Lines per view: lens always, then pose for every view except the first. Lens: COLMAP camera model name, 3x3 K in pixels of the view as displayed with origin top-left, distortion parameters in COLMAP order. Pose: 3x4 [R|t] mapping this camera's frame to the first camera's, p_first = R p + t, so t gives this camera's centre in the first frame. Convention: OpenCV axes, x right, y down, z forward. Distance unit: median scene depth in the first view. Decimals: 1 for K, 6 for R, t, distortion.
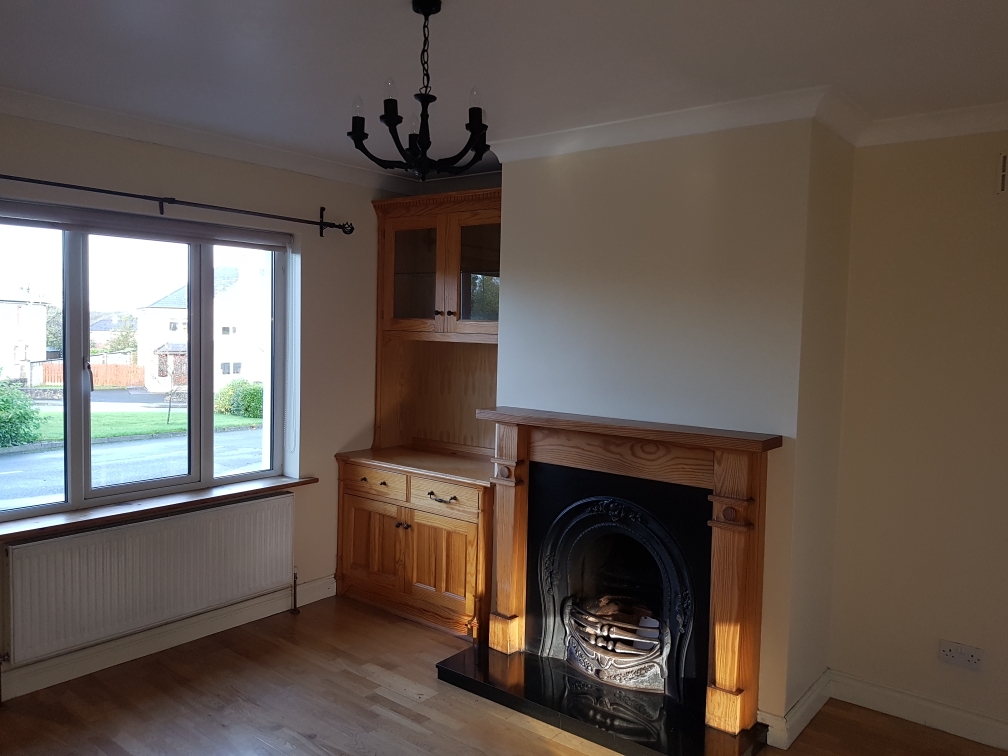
lens RADIAL K [[782.5, 0, 506.6], [0, 782.5, 378.1], [0, 0, 1]] dist [0.049409, -0.063000]
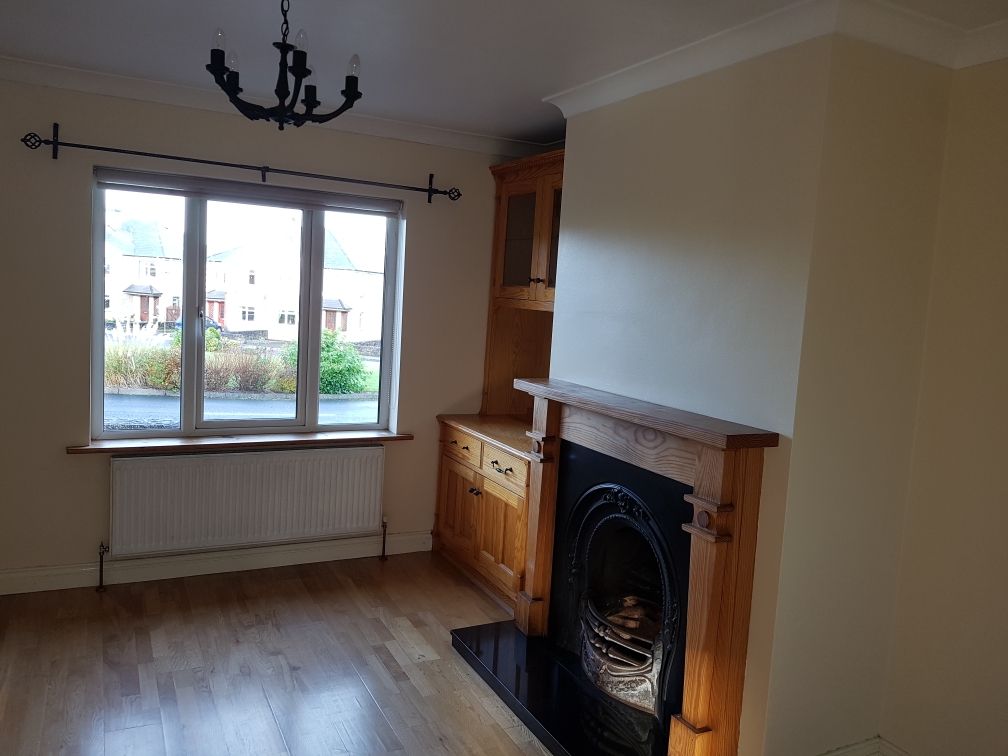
lens RADIAL K [[782.5, 0, 500.4], [0, 782.5, 373.0], [0, 0, 1]] dist [0.049409, -0.063000]
pose [[0.911843, 0.074280, -0.403764, 0.335279], [-0.066595, 0.997232, 0.033065, 0.002418], [0.405102, -0.003262, 0.914266, 0.116270]]
